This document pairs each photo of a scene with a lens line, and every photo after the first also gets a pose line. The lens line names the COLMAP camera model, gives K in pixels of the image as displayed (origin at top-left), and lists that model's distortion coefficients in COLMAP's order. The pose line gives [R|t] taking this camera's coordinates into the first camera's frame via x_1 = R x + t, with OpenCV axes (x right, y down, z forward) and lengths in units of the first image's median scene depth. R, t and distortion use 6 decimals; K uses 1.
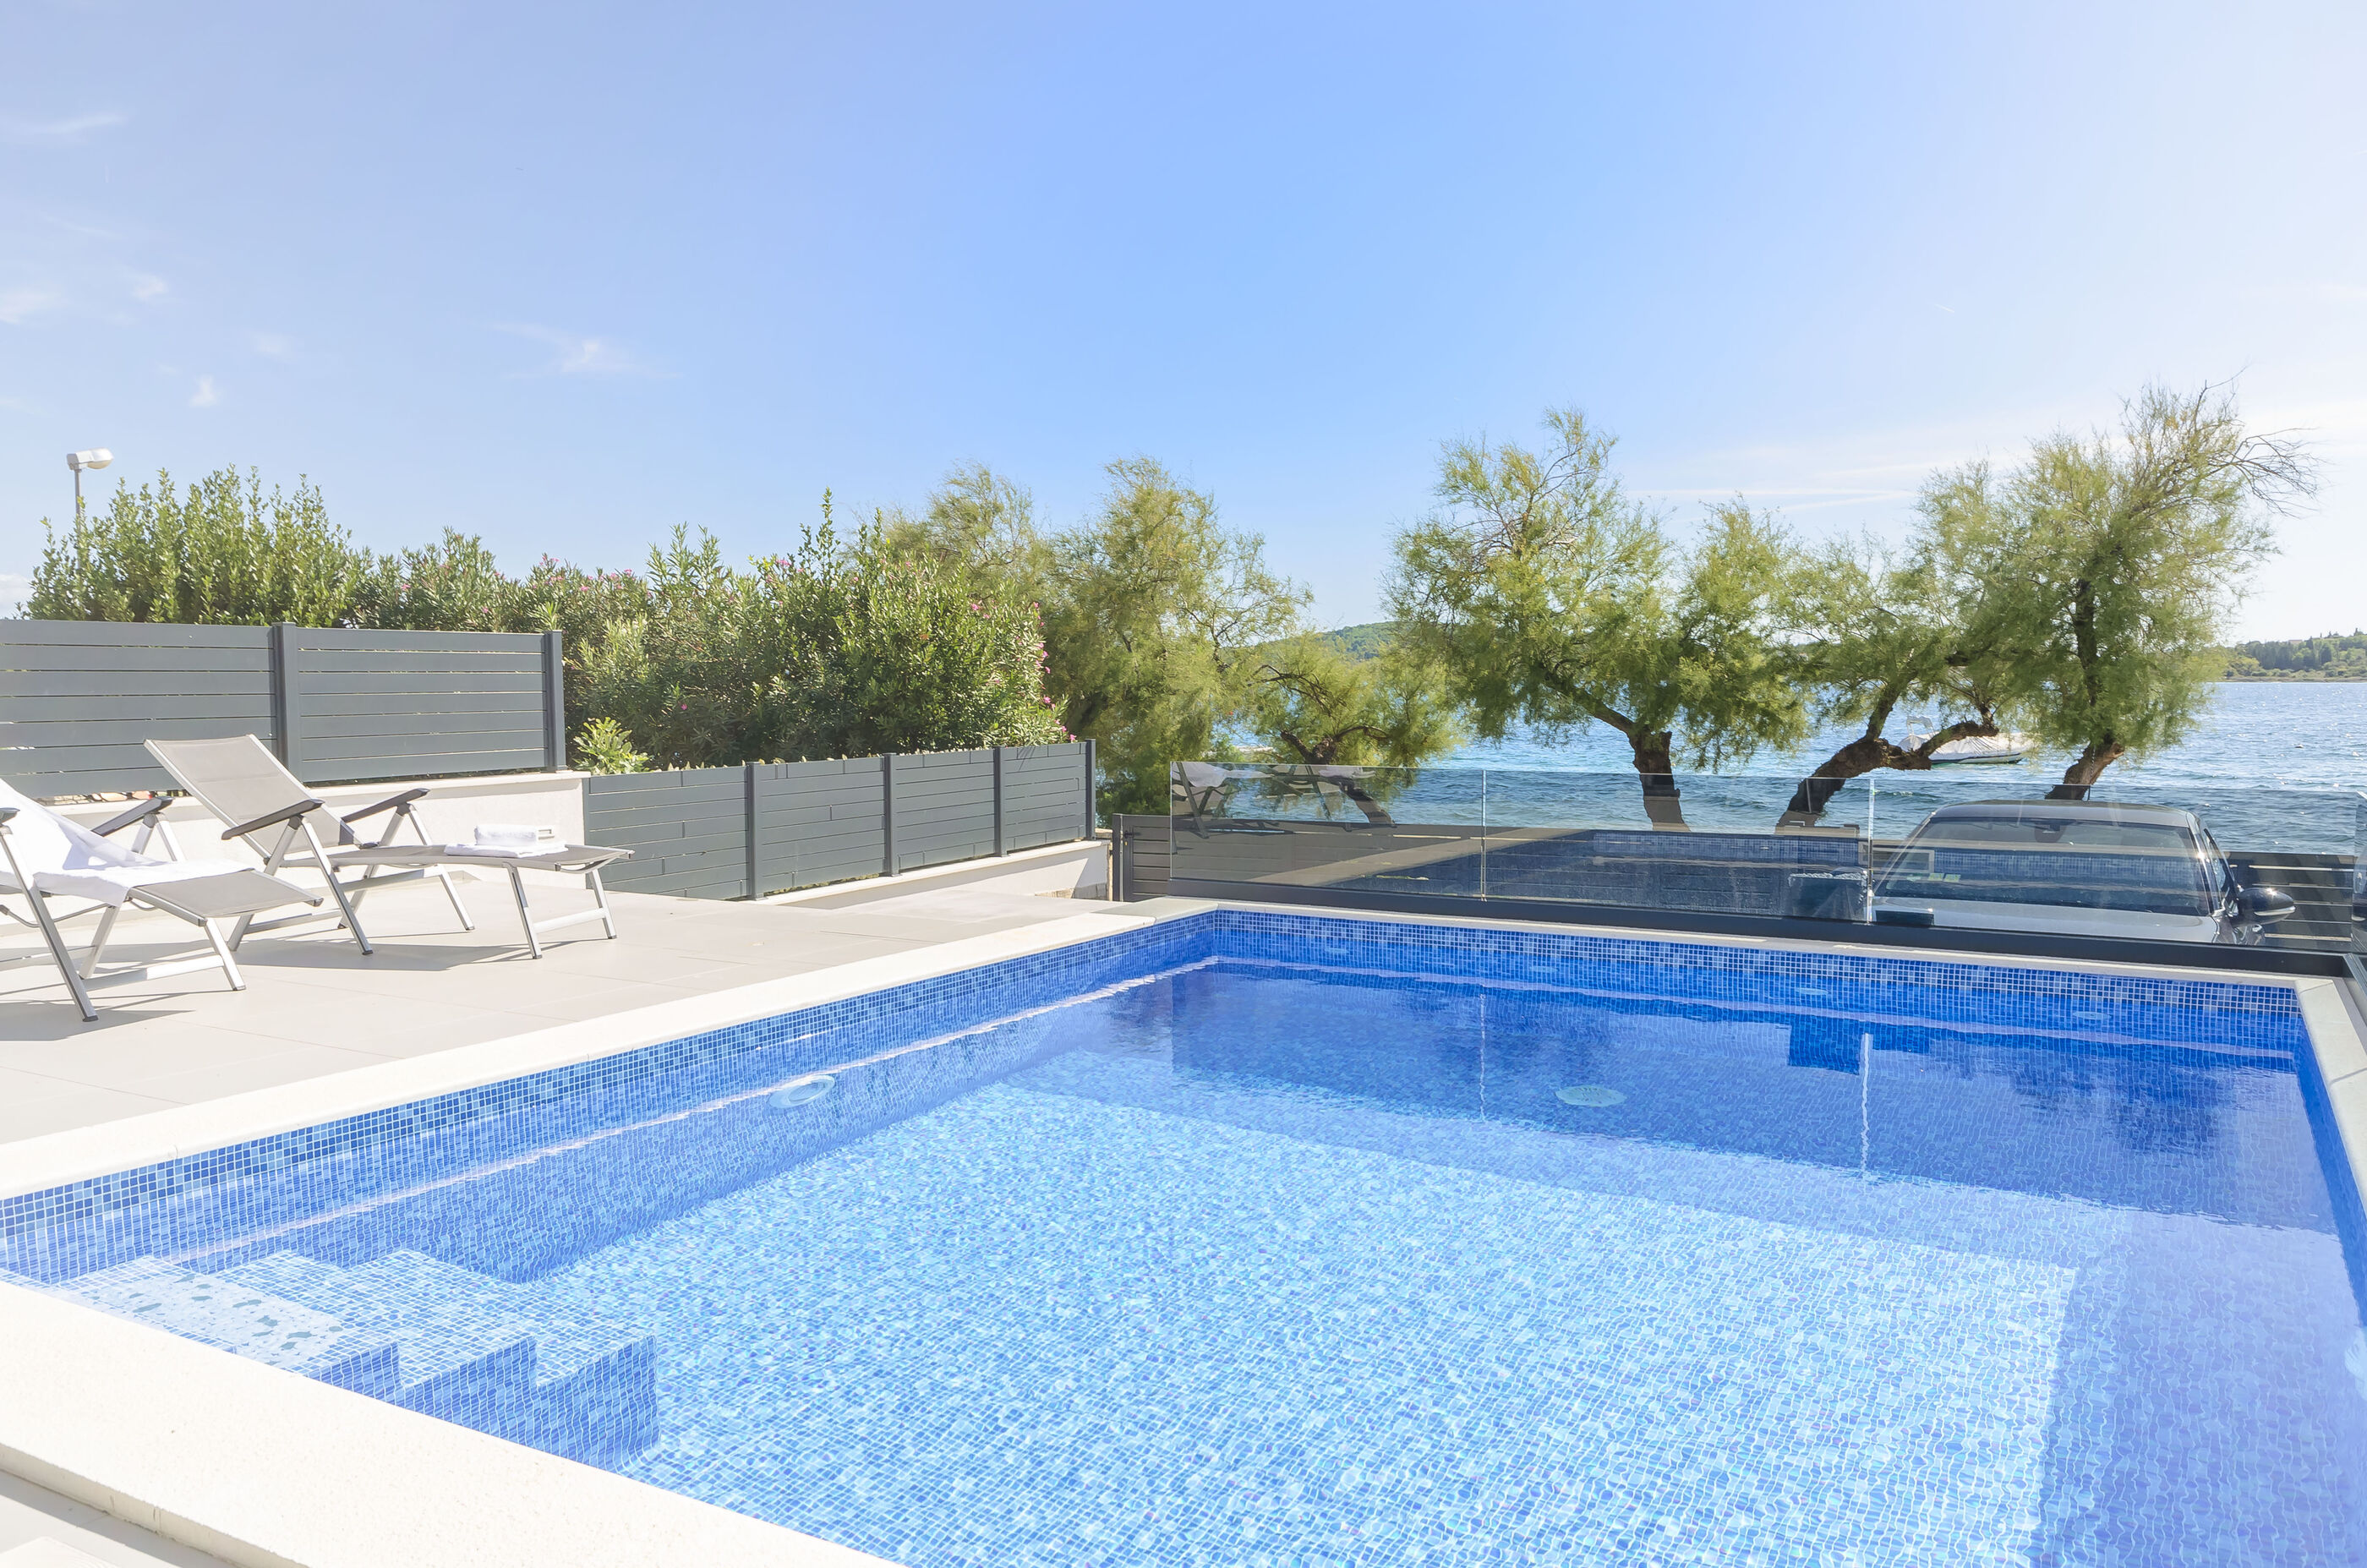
lens RADIAL K [[1741.7, 0, 1185.6], [0, 1741.7, 786.4], [0, 0, 1]] dist [0.000637, 0.002254]
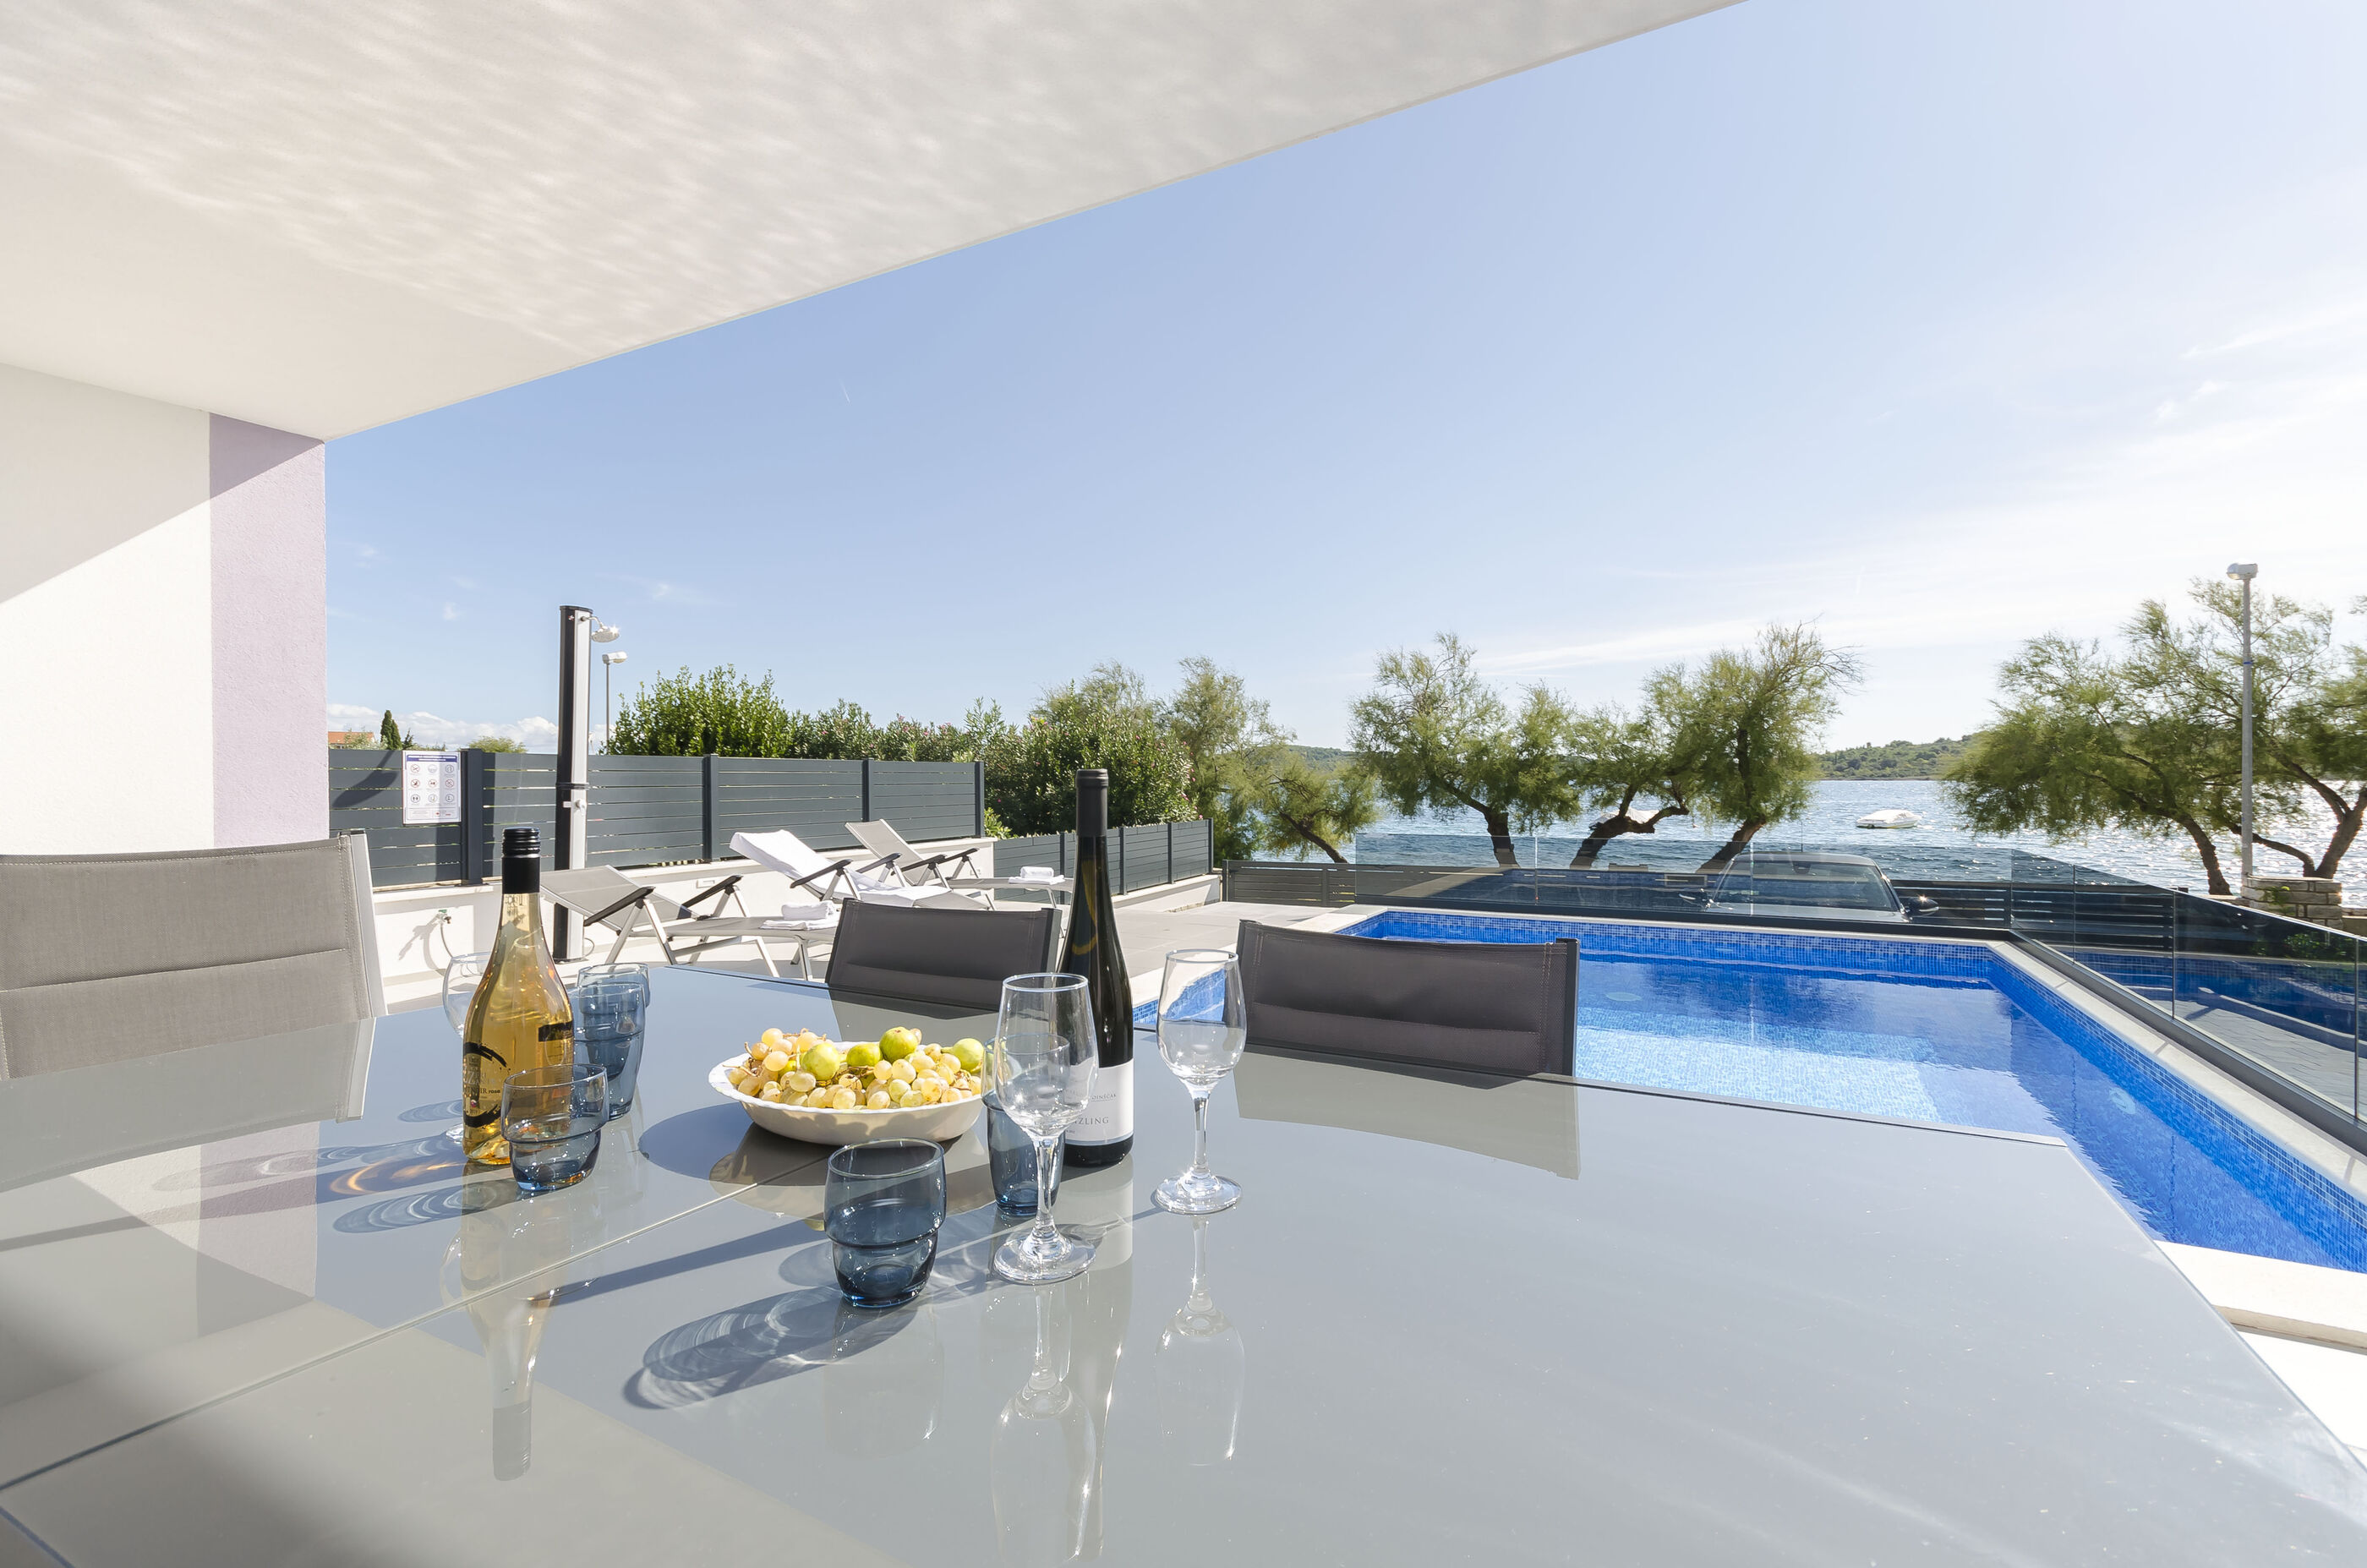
lens RADIAL K [[1029.9, 0, 1186.9], [0, 1029.9, 794.3], [0, 0, 1]] dist [0.001783, 0.000744]
pose [[0.999394, -0.000511, 0.034818, -0.096676], [0.002128, 0.998920, -0.046413, -0.001762], [-0.034756, 0.046459, 0.998315, -0.048058]]
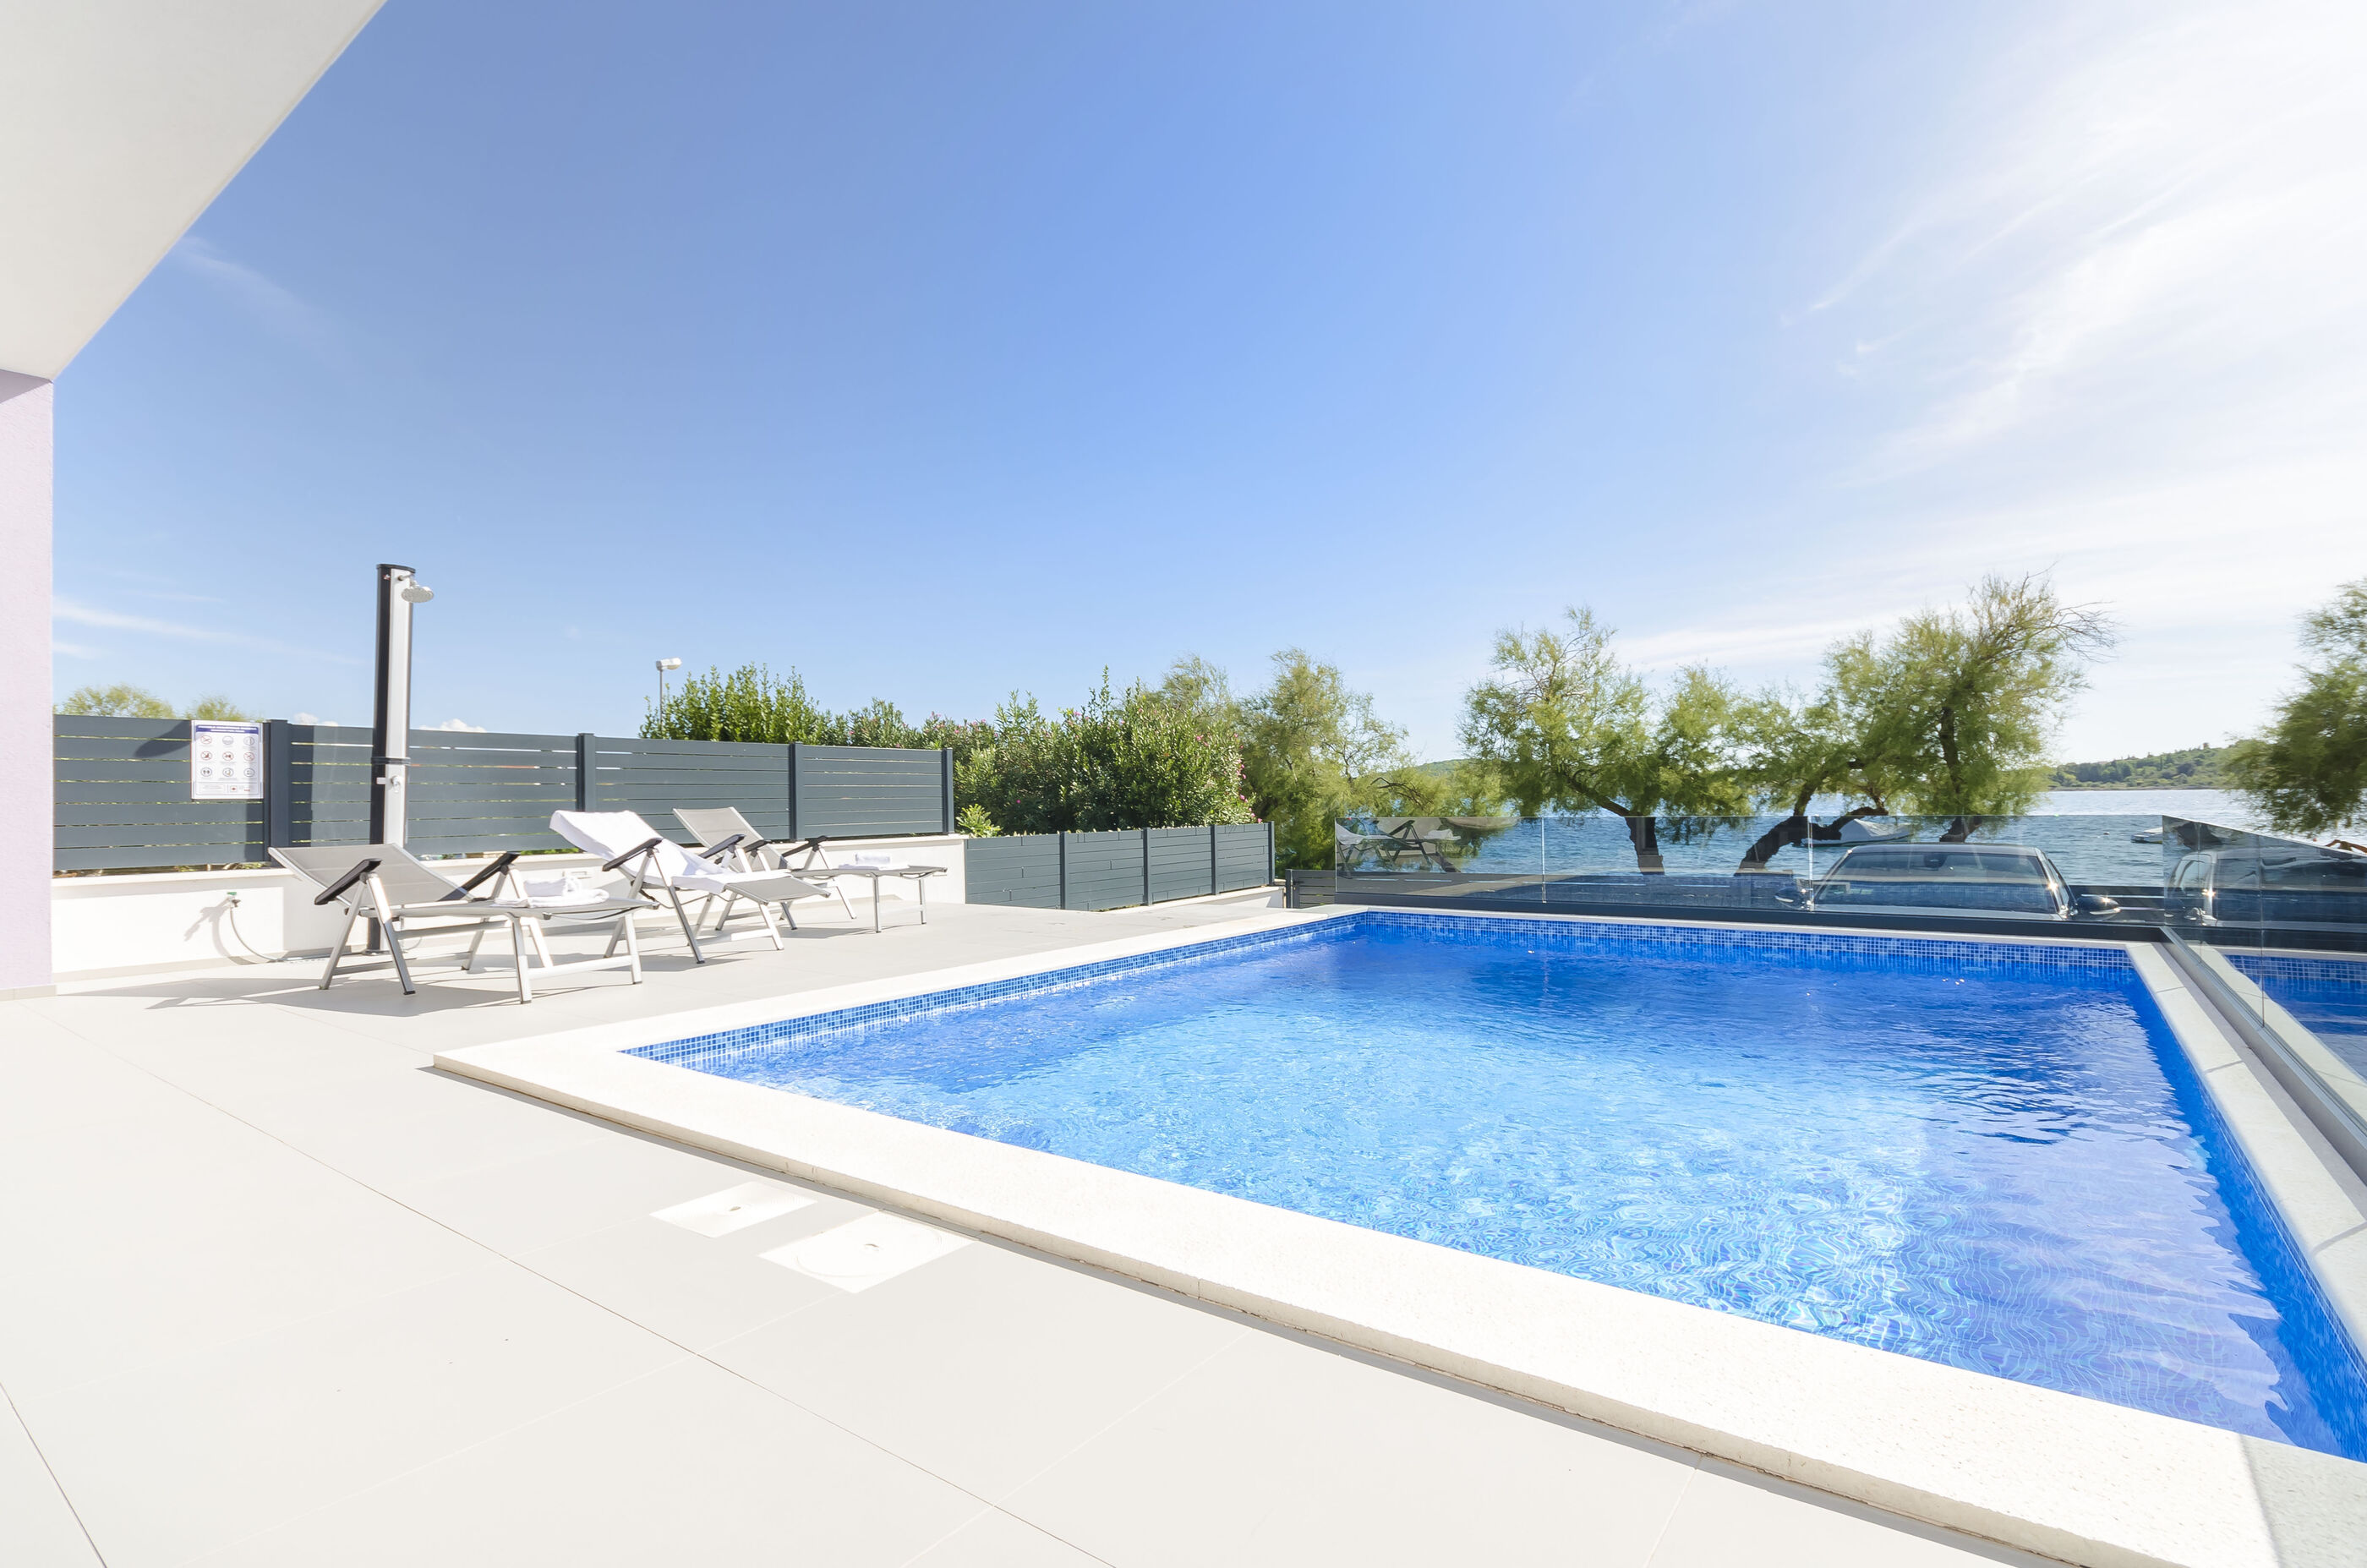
lens RADIAL K [[1128.6, 0, 1188.0], [0, 1128.6, 791.5], [0, 0, 1]] dist [0.001180, 0.000510]
pose [[0.993282, -0.013826, -0.114891, -0.009512], [0.005853, 0.997568, -0.069448, 0.013500], [0.115572, 0.068309, 0.990948, -0.010747]]
